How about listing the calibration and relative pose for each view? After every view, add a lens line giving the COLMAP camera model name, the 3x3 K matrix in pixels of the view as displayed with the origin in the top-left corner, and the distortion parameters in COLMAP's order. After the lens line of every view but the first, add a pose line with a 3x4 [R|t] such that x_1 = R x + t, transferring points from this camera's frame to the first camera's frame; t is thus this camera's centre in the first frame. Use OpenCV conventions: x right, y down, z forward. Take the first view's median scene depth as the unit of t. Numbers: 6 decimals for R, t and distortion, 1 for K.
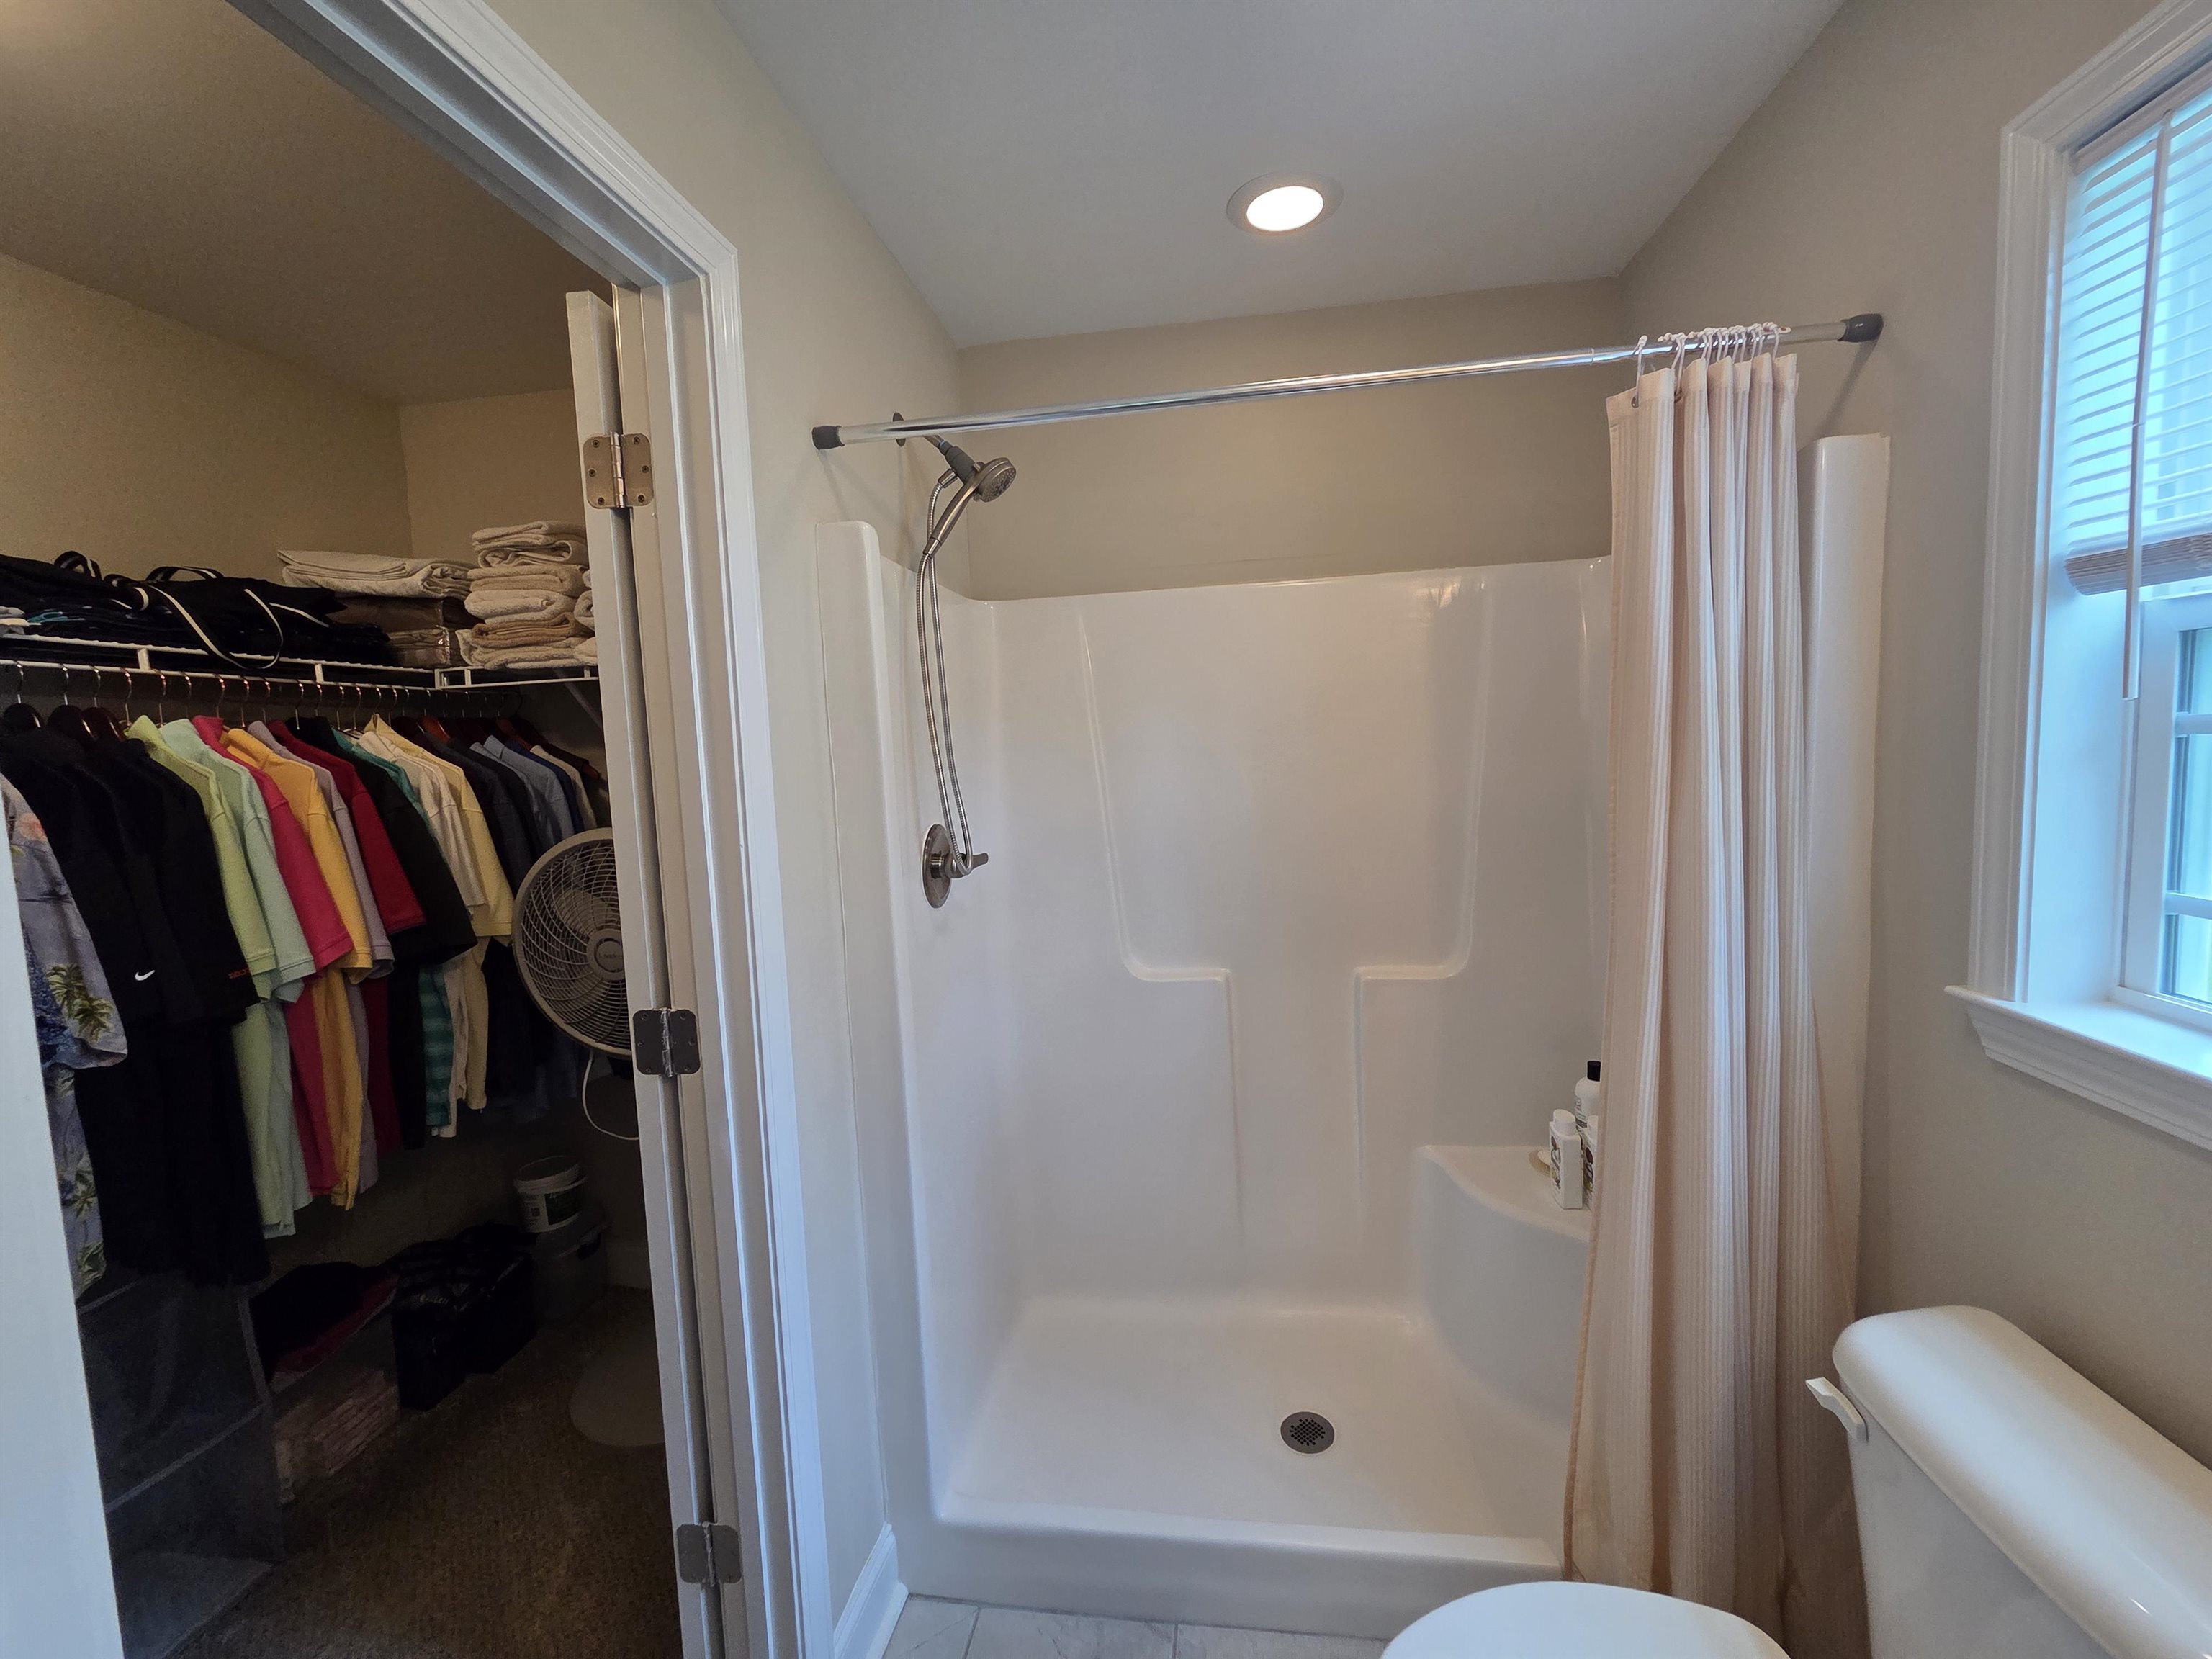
lens RADIAL K [[912.1, 0, 1115.9], [0, 912.1, 829.9], [0, 0, 1]] dist [0.002134, -0.000735]
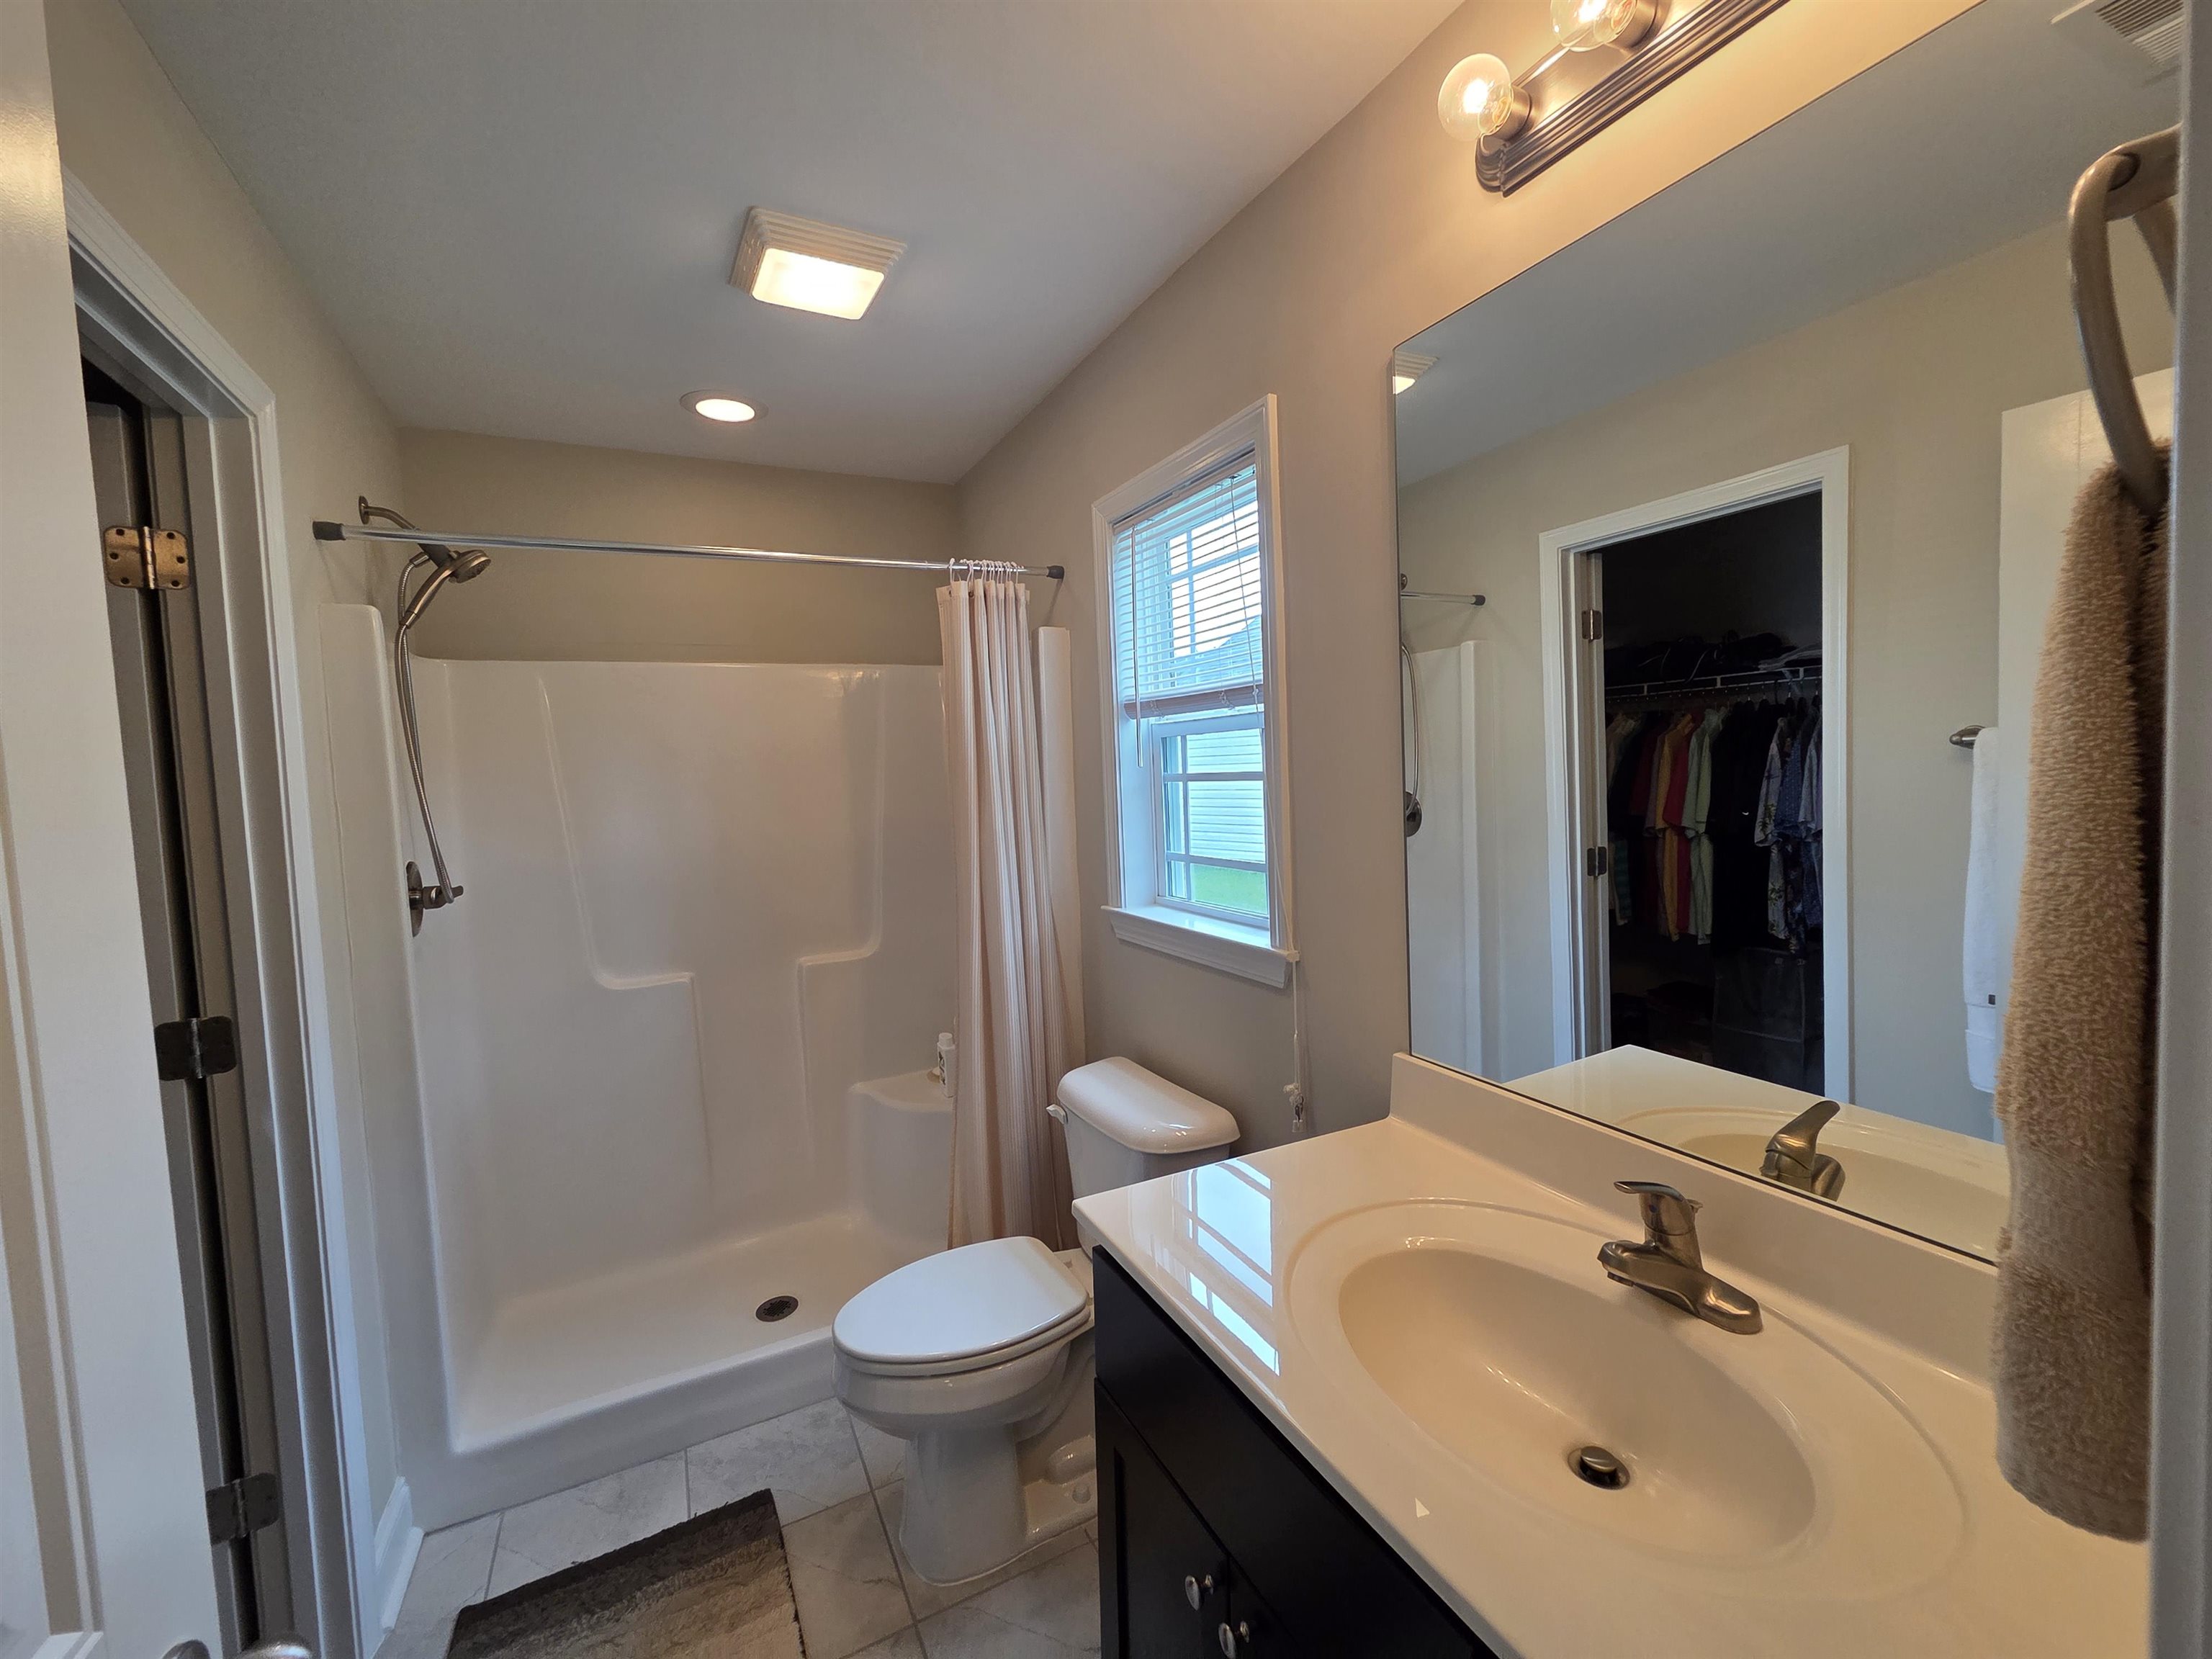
lens RADIAL K [[912.1, 0, 1115.9], [0, 912.1, 819.8], [0, 0, 1]] dist [0.002134, -0.000735]
pose [[0.818889, -0.022622, 0.573506, -0.187526], [0.058821, 0.997269, -0.044651, 0.062435], [-0.570930, 0.070298, 0.817983, -0.586781]]
